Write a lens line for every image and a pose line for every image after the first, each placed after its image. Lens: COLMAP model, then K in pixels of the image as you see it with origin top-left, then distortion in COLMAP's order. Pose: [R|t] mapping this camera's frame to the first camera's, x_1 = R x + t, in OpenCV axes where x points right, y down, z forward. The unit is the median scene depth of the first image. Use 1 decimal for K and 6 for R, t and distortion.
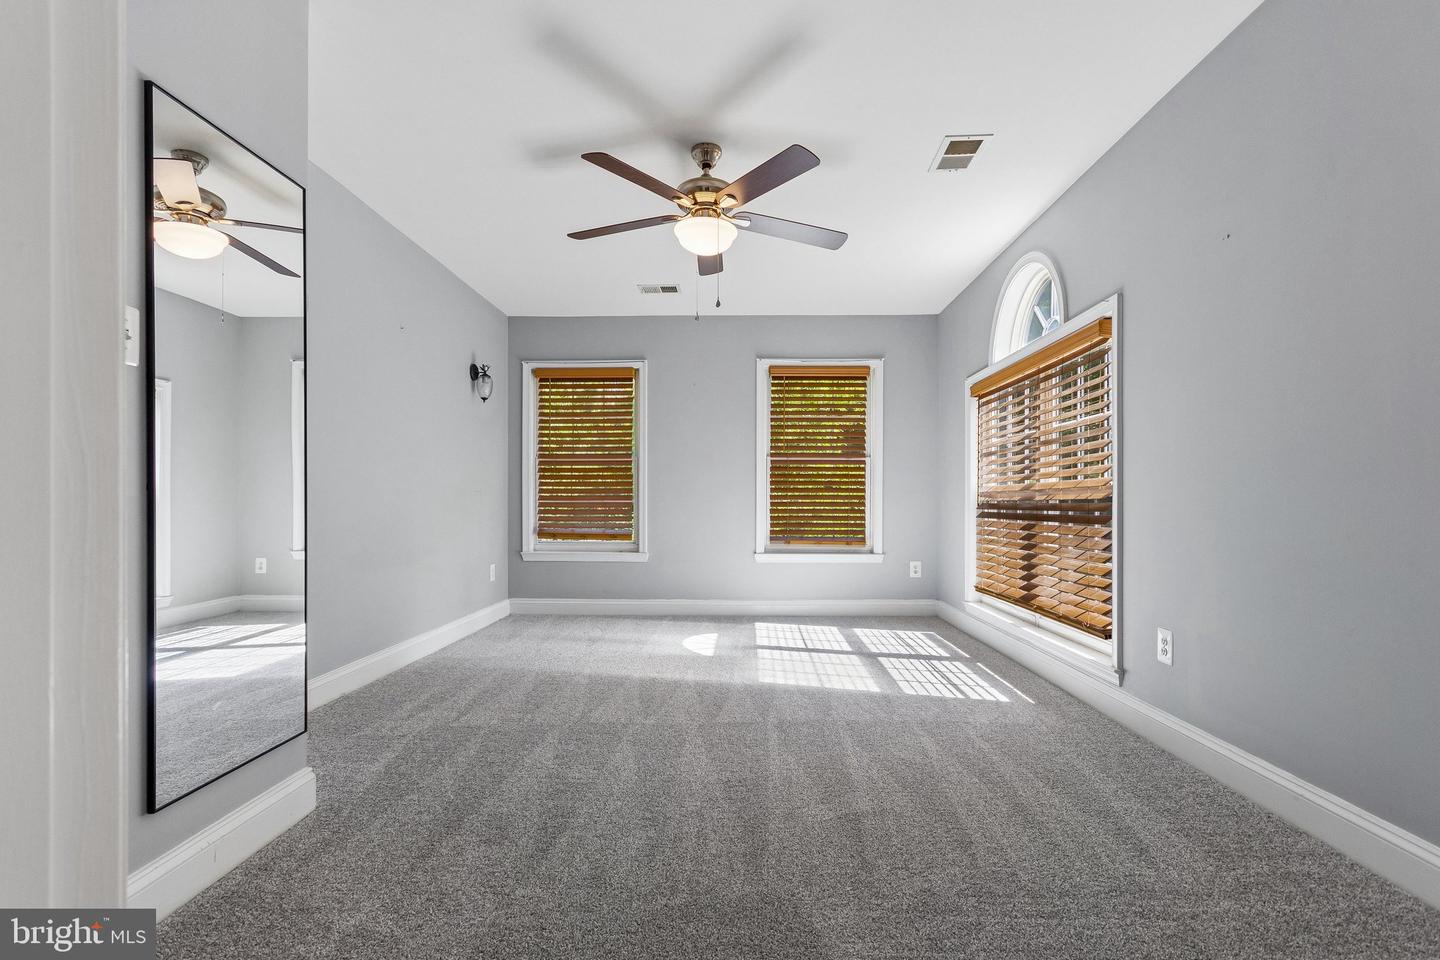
lens RADIAL K [[657.3, 0, 720.1], [0, 657.3, 491.6], [0, 0, 1]] dist [-0.000021, -0.000252]
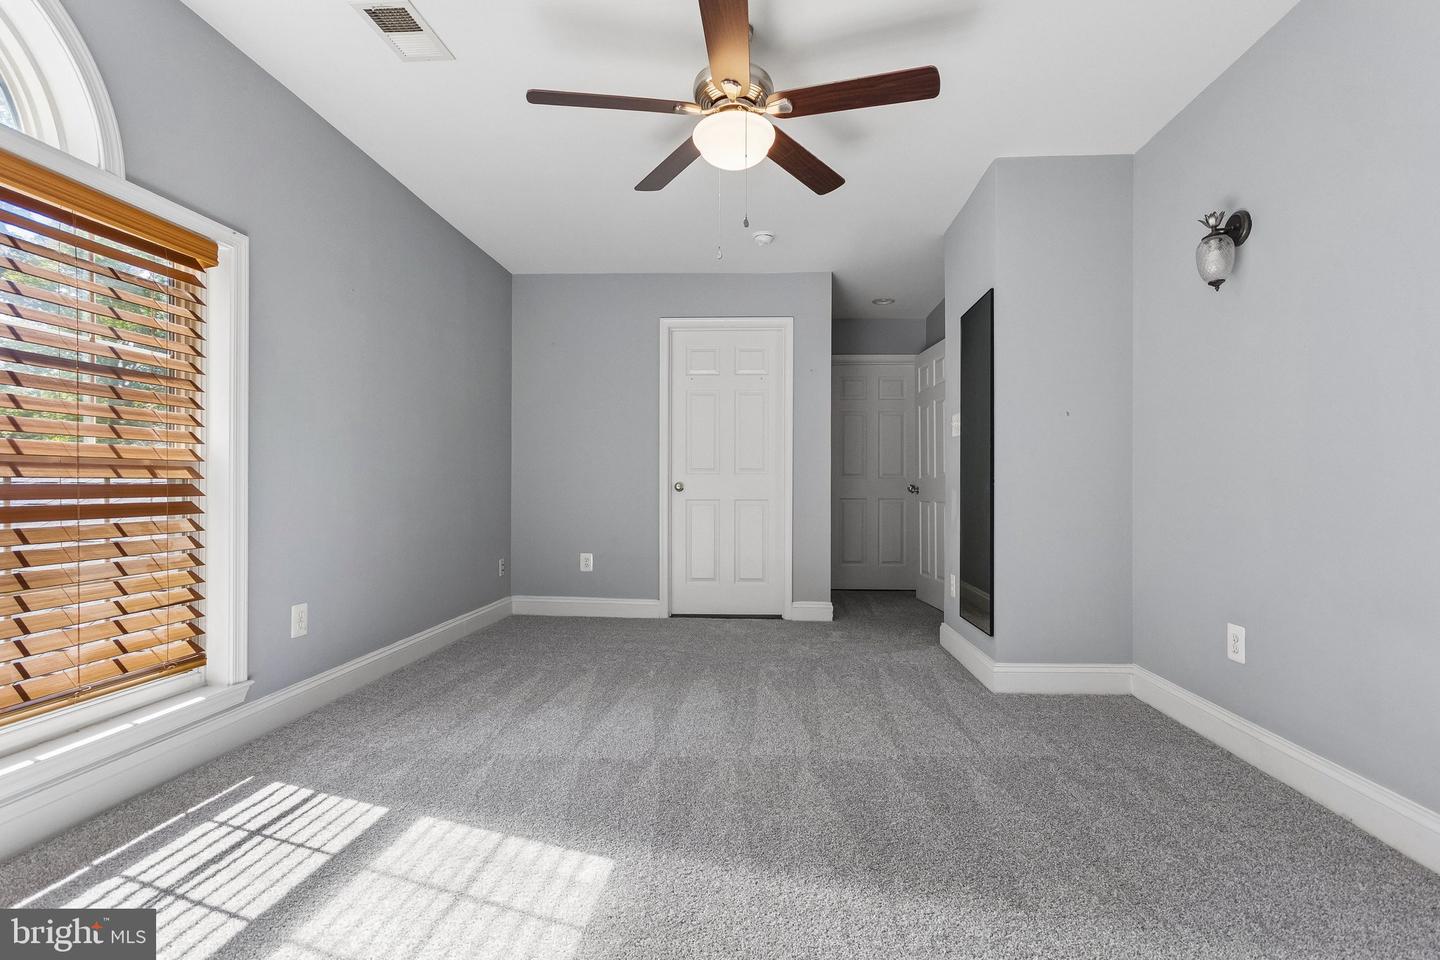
lens RADIAL K [[657.3, 0, 722.9], [0, 657.3, 483.8], [0, 0, 1]] dist [-0.000021, -0.000252]
pose [[-0.998044, -0.003683, 0.062399, -0.047860], [-0.004870, 0.999810, -0.018883, 0.024829], [-0.062318, -0.019150, -0.997873, 1.517080]]
